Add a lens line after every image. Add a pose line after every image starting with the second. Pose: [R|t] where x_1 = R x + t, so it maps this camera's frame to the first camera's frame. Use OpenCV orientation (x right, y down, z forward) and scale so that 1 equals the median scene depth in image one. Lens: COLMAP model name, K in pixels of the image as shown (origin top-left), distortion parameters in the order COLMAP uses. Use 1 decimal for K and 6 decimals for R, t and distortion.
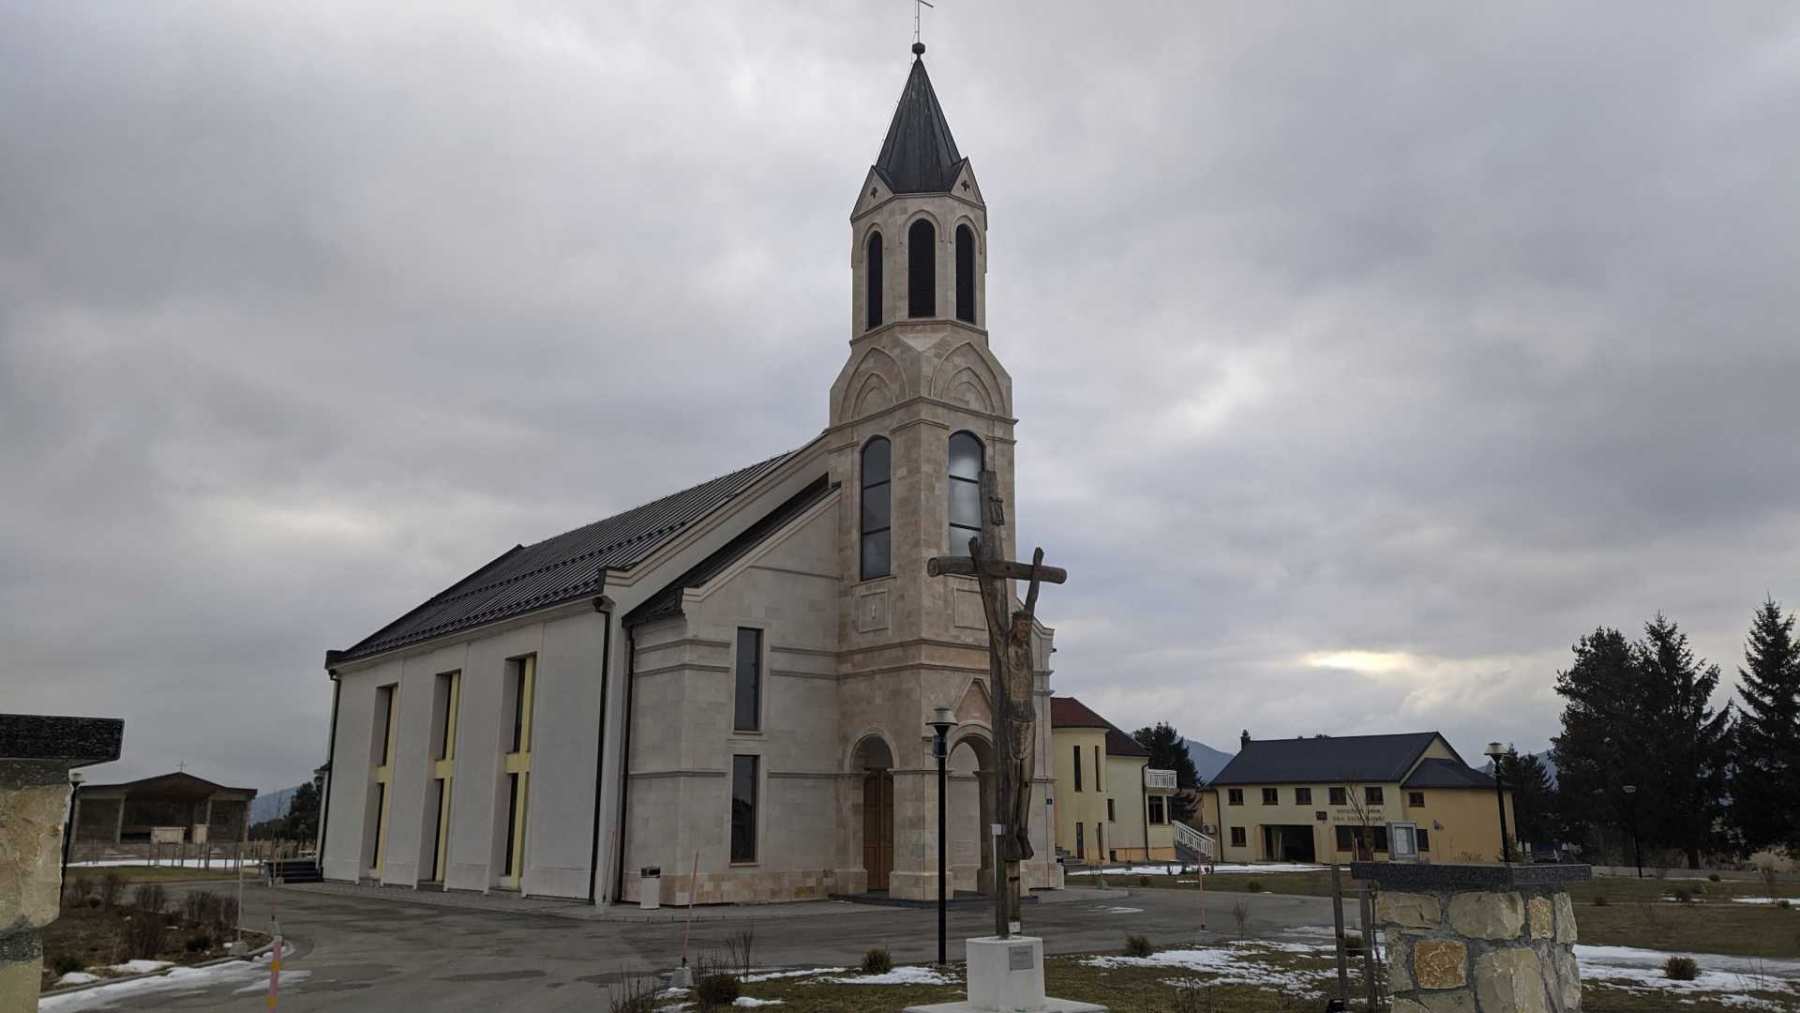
lens RADIAL K [[1301.6, 0, 901.7], [0, 1301.6, 520.9], [0, 0, 1]] dist [0.098127, -0.125338]
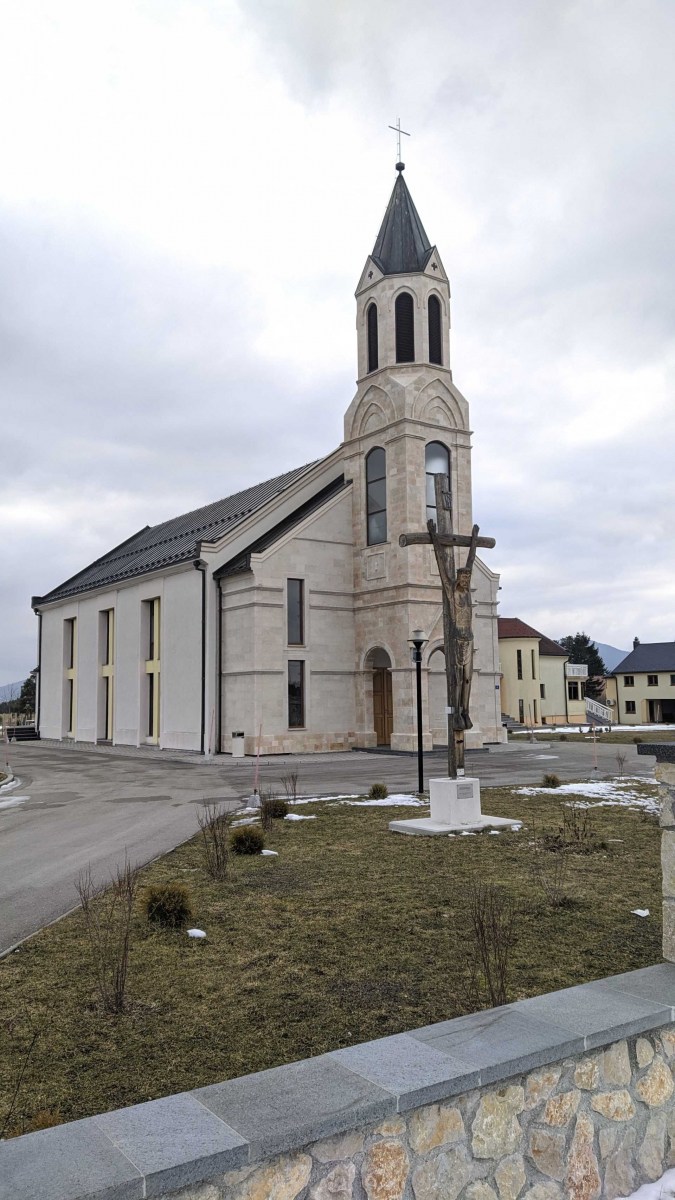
lens RADIAL K [[867.7, 0, 327.9], [0, 867.7, 603.0], [0, 0, 1]] dist [0.098127, -0.125338]
pose [[0.995956, -0.020587, -0.087446, 0.008964], [0.030551, 0.992991, 0.114176, -0.003740], [0.084483, -0.116386, 0.989604, -0.002572]]
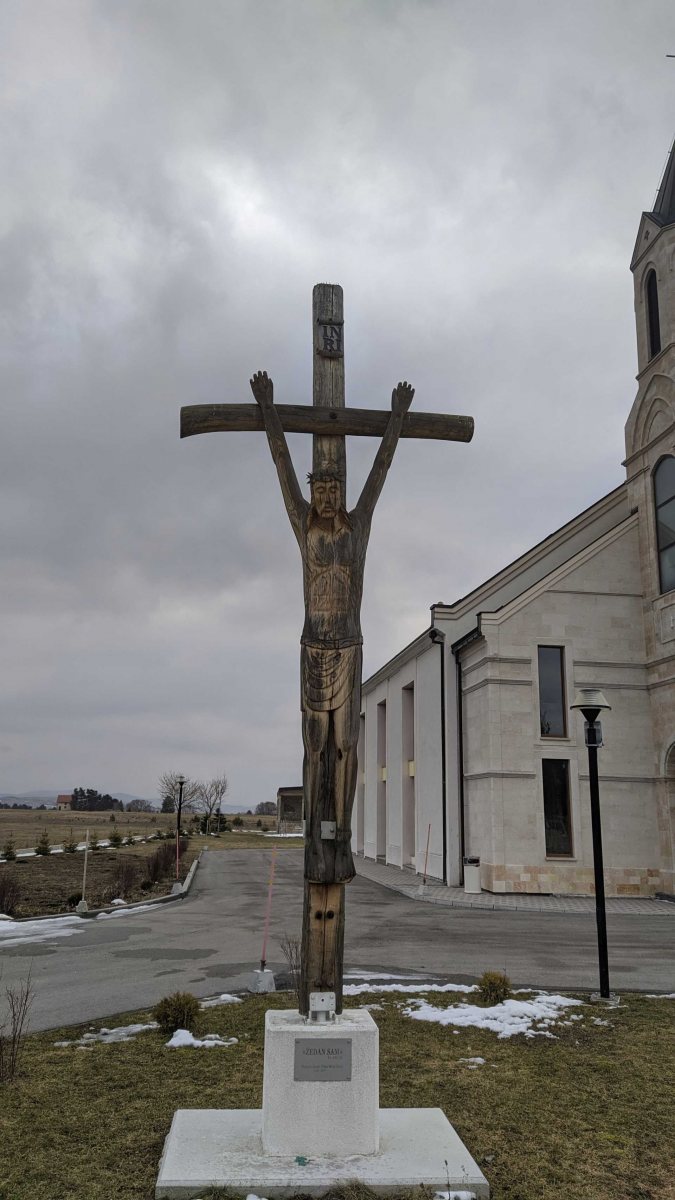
lens RADIAL K [[867.7, 0, 327.9], [0, 867.7, 603.0], [0, 0, 1]] dist [0.098127, -0.125338]
pose [[0.839823, -0.105779, -0.532455, 0.115547], [0.096772, 0.994294, -0.044894, 0.056769], [0.534166, -0.013824, 0.845267, 0.250495]]
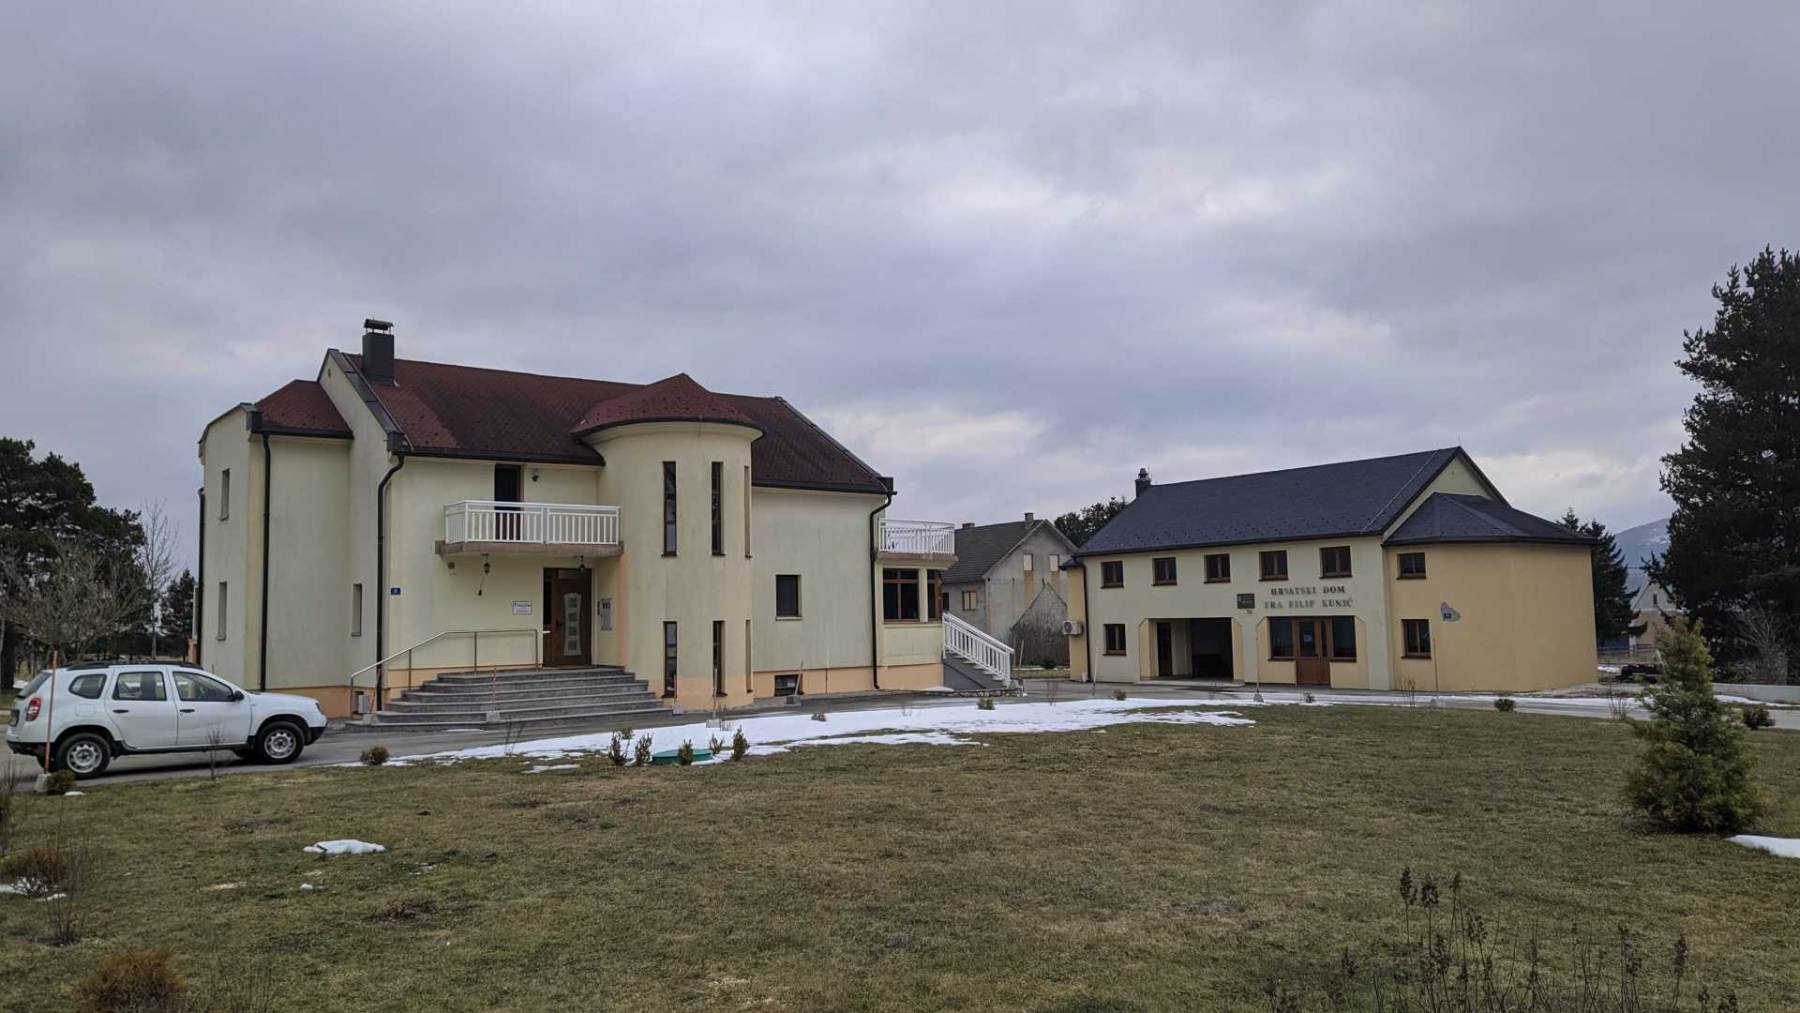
lens RADIAL K [[1324.7, 0, 900.0], [0, 1324.7, 506.5], [0, 0, 1]] dist [0.120489, -0.165872]
pose [[0.999428, -0.021425, -0.026157, 0.457238], [0.024754, 0.990620, 0.134384, 0.252315], [0.023033, -0.134955, 0.990584, 1.062951]]
